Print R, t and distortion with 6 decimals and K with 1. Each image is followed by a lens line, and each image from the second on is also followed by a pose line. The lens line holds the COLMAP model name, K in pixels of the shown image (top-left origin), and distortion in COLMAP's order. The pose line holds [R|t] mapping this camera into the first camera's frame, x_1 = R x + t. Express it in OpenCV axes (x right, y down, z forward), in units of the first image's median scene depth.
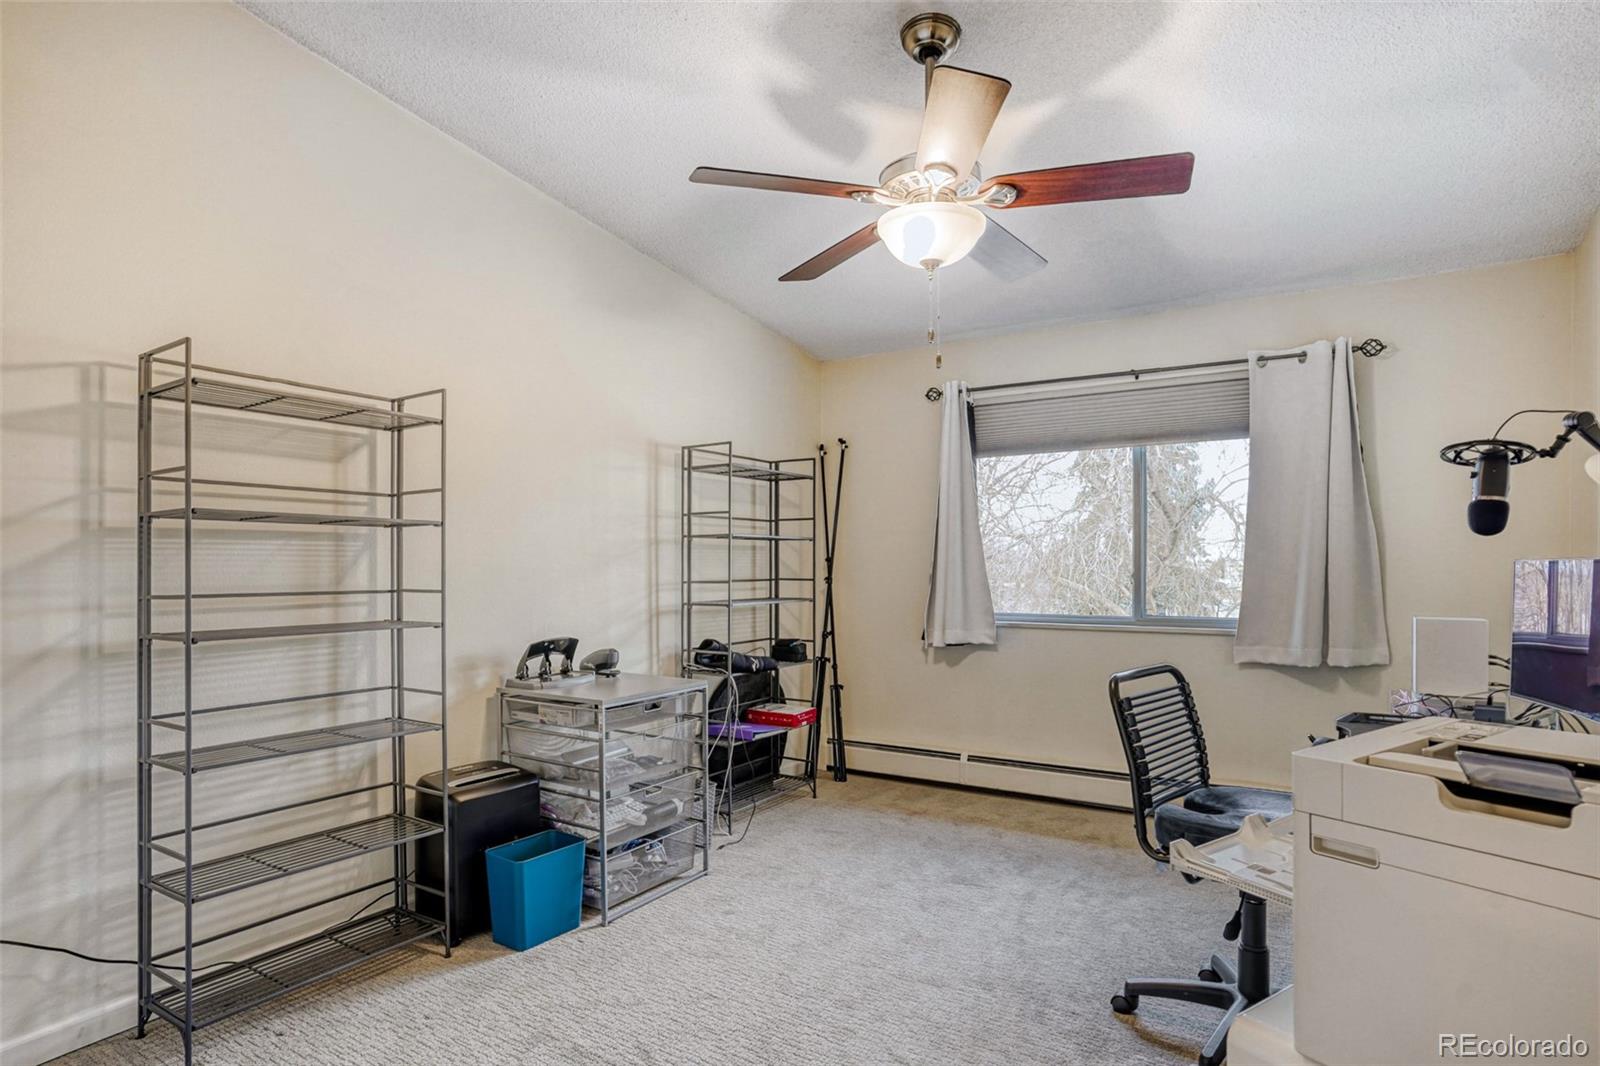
lens RADIAL K [[846.9, 0, 792.0], [0, 846.9, 537.1], [0, 0, 1]] dist [-0.041713, 0.026671]
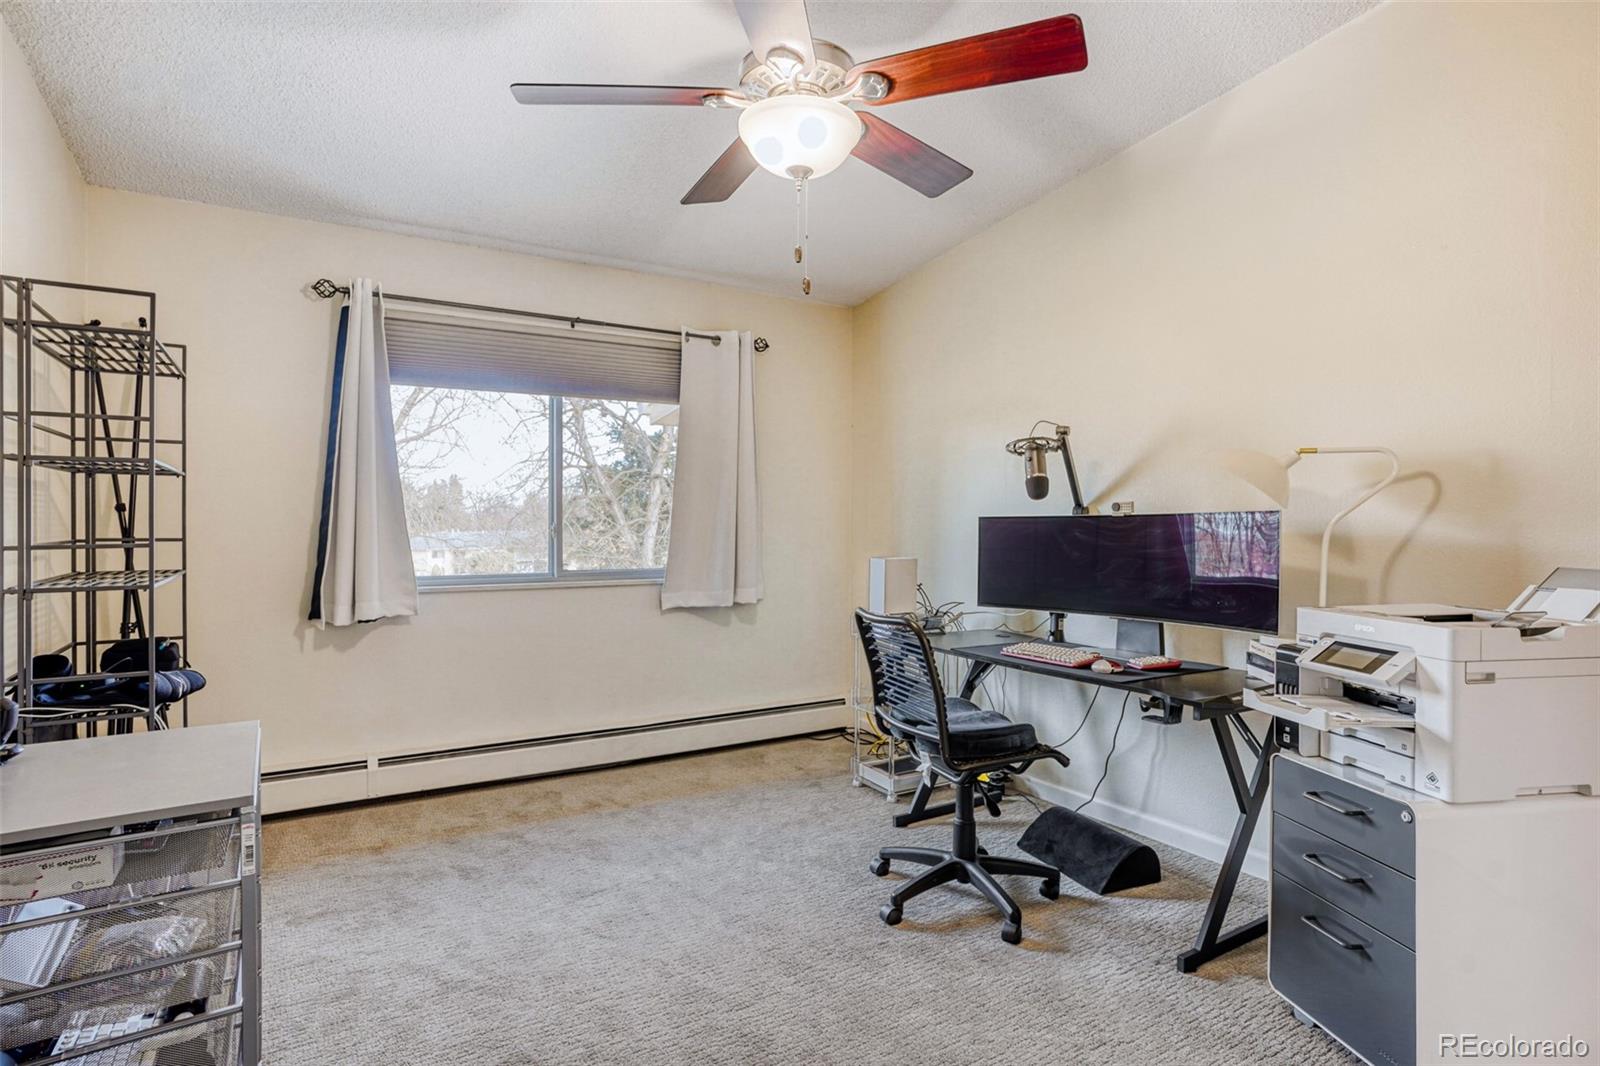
lens RADIAL K [[846.9, 0, 792.0], [0, 846.9, 537.1], [0, 0, 1]] dist [-0.041713, 0.026671]
pose [[0.437277, -0.013352, 0.899228, -0.386466], [-0.032900, 0.998983, 0.030832, 0.015912], [-0.898725, -0.043067, 0.436393, 0.375866]]
